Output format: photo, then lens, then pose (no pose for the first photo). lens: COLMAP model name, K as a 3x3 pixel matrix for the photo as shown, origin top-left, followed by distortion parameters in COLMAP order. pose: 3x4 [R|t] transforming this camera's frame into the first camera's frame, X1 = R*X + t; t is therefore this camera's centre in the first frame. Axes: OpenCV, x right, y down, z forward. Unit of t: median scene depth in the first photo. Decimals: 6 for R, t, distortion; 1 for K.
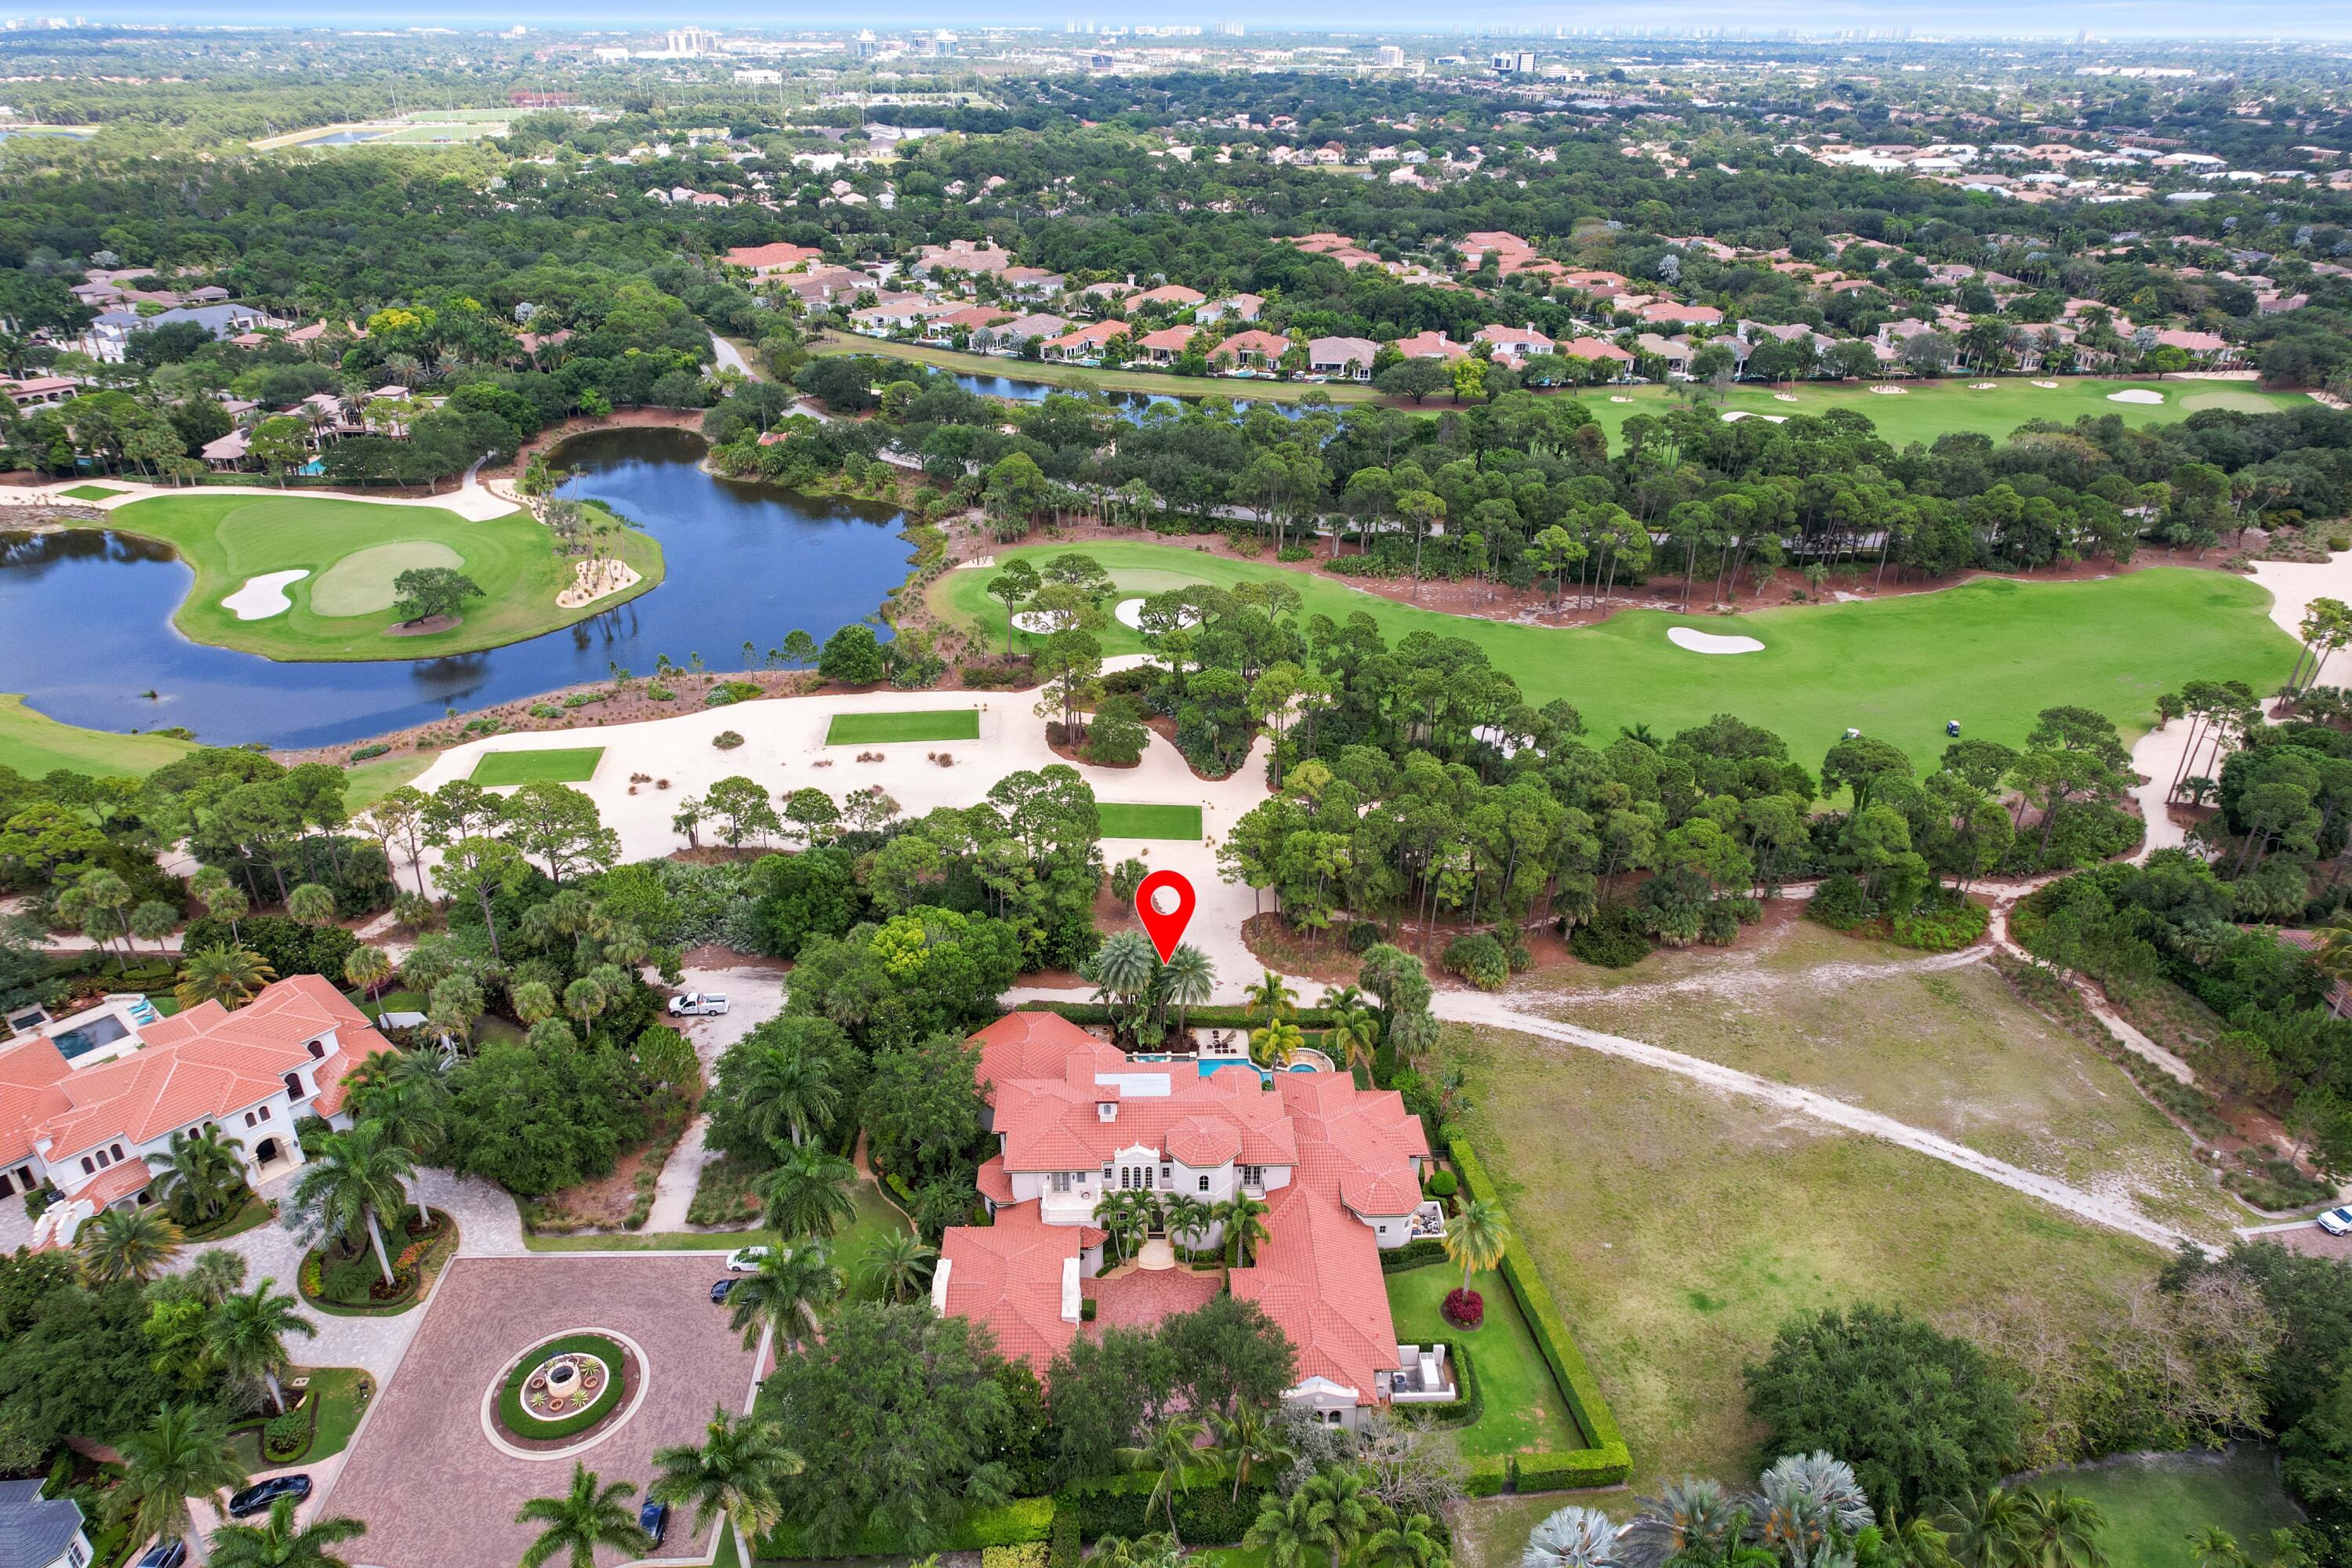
lens RADIAL K [[1462.0, 0, 1180.8], [0, 1462.0, 789.9], [0, 0, 1]] dist [-0.062105, 0.050641]
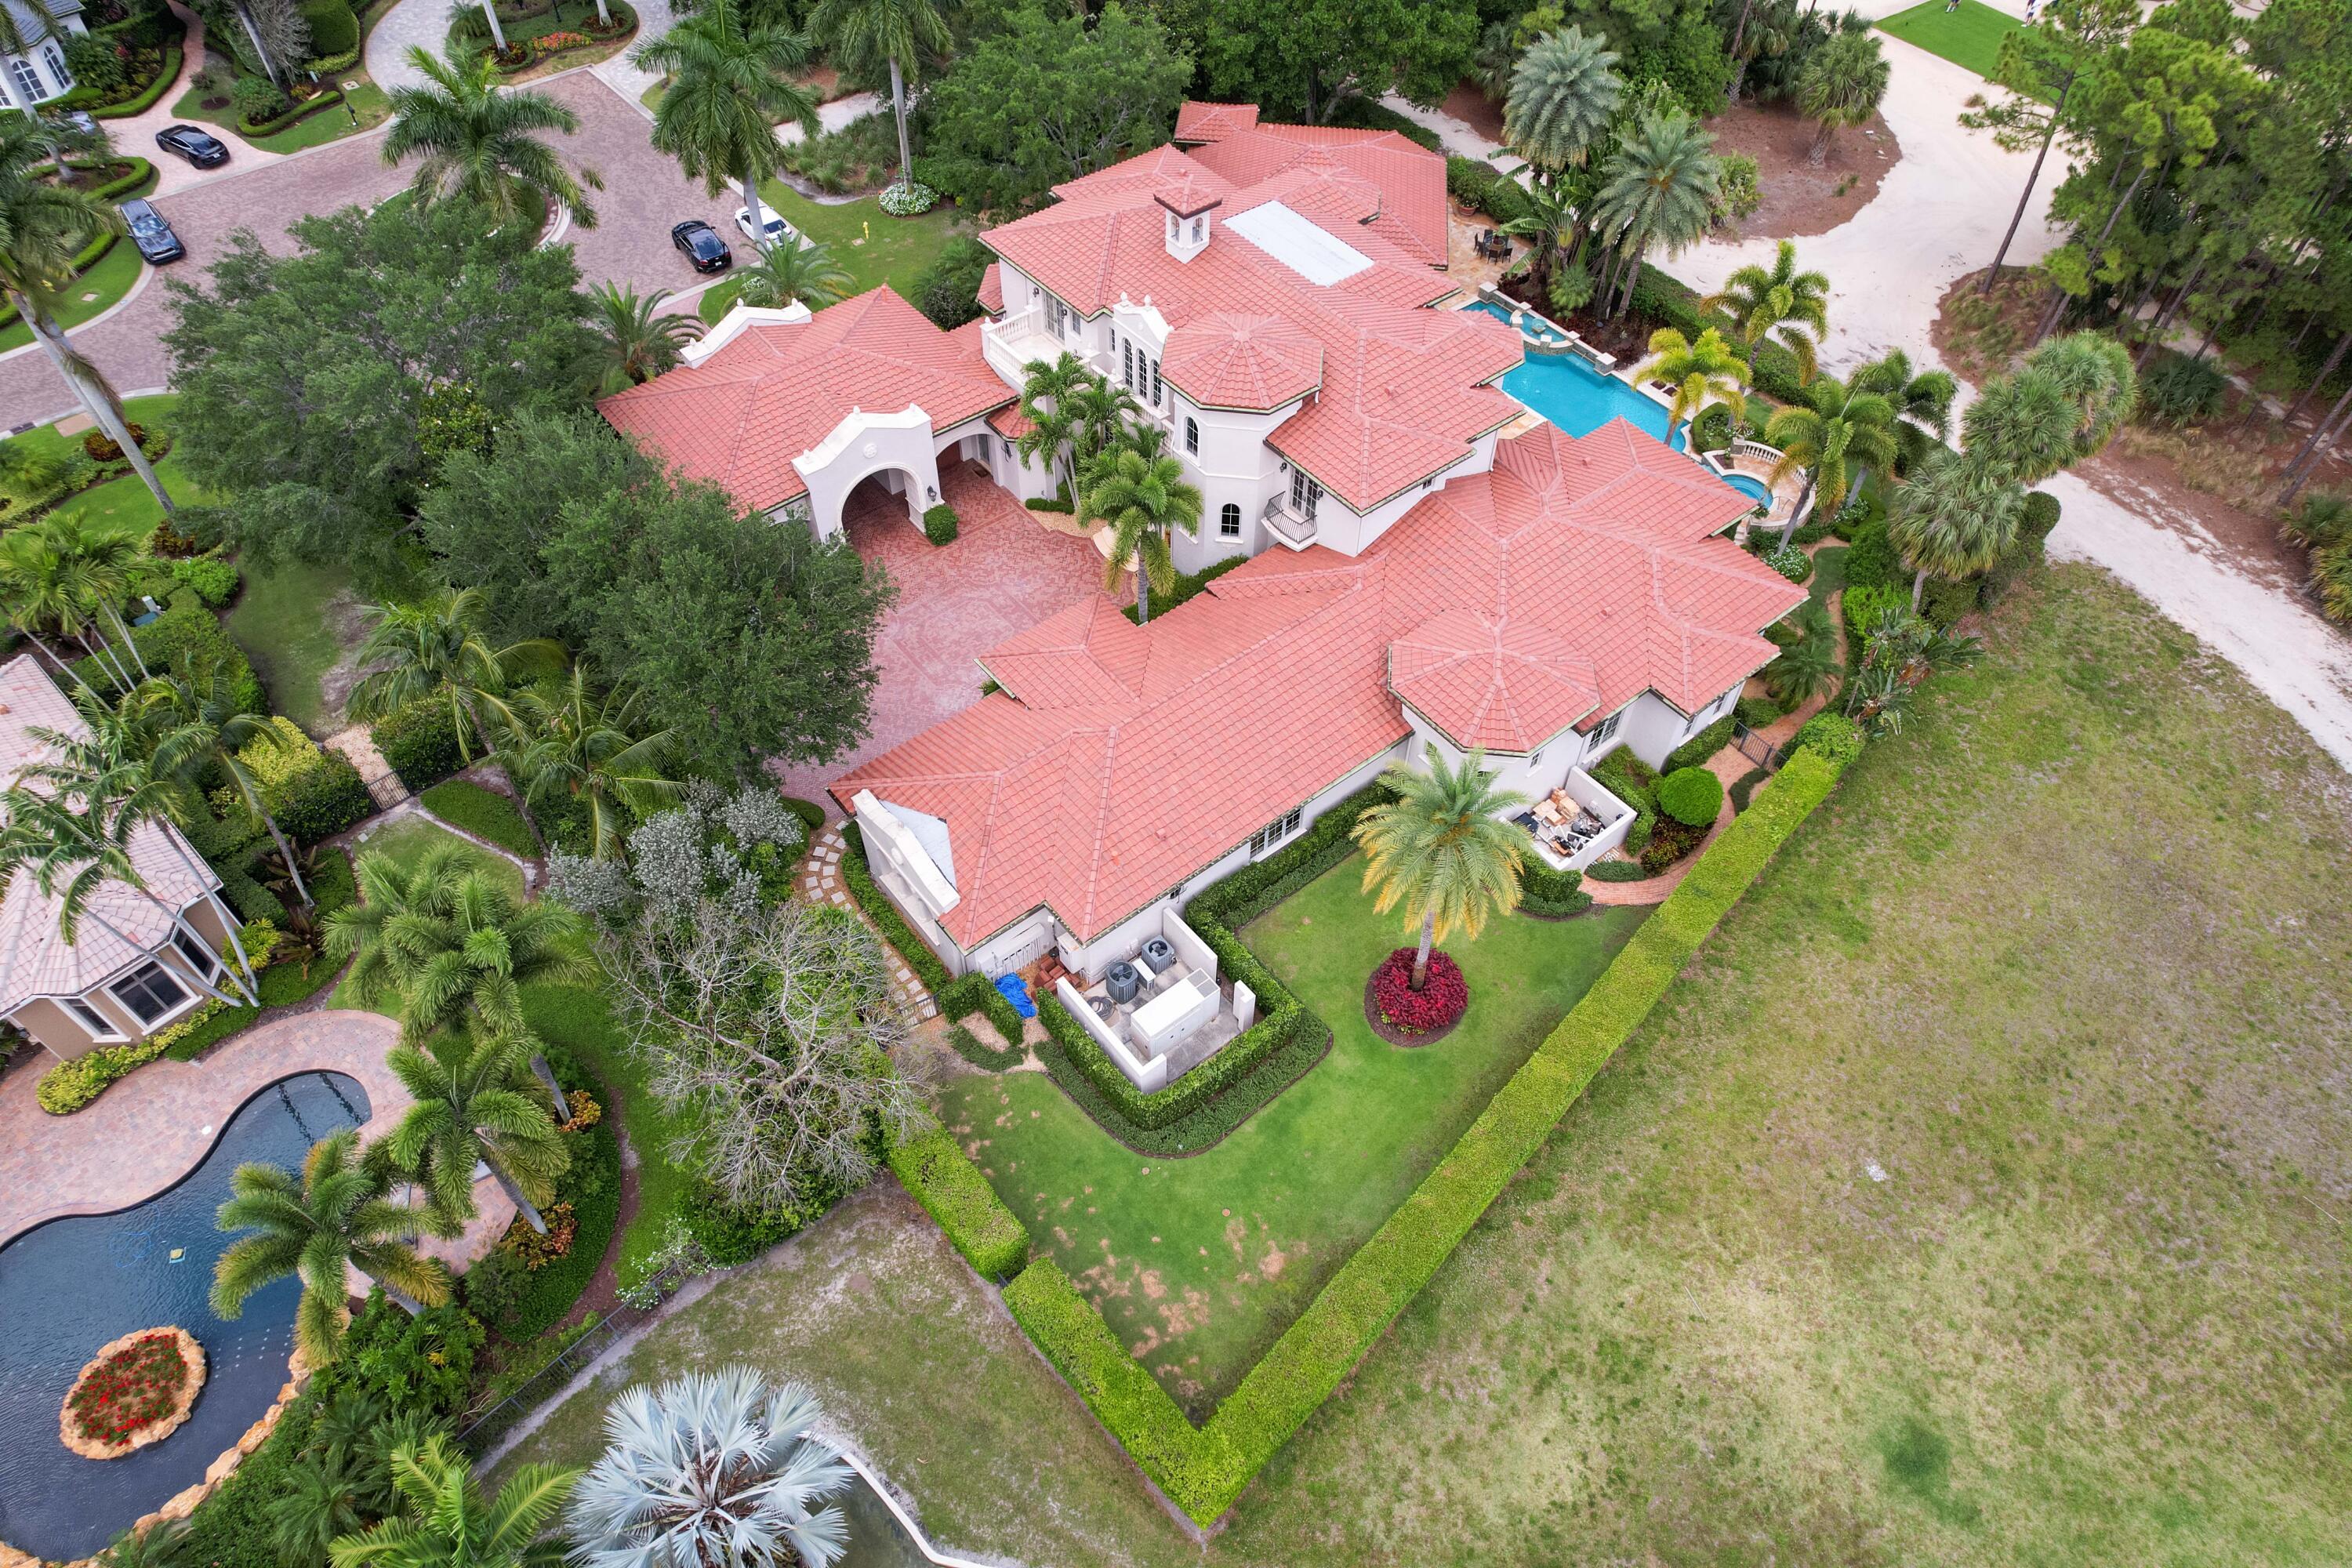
lens RADIAL K [[1462.0, 0, 1180.8], [0, 1462.0, 789.9], [0, 0, 1]] dist [-0.062105, 0.050641]
pose [[0.609144, 0.617261, -0.497929, 0.319954], [-0.367498, 0.776079, 0.512490, 0.115017], [0.702772, -0.129192, 0.699586, 0.642541]]
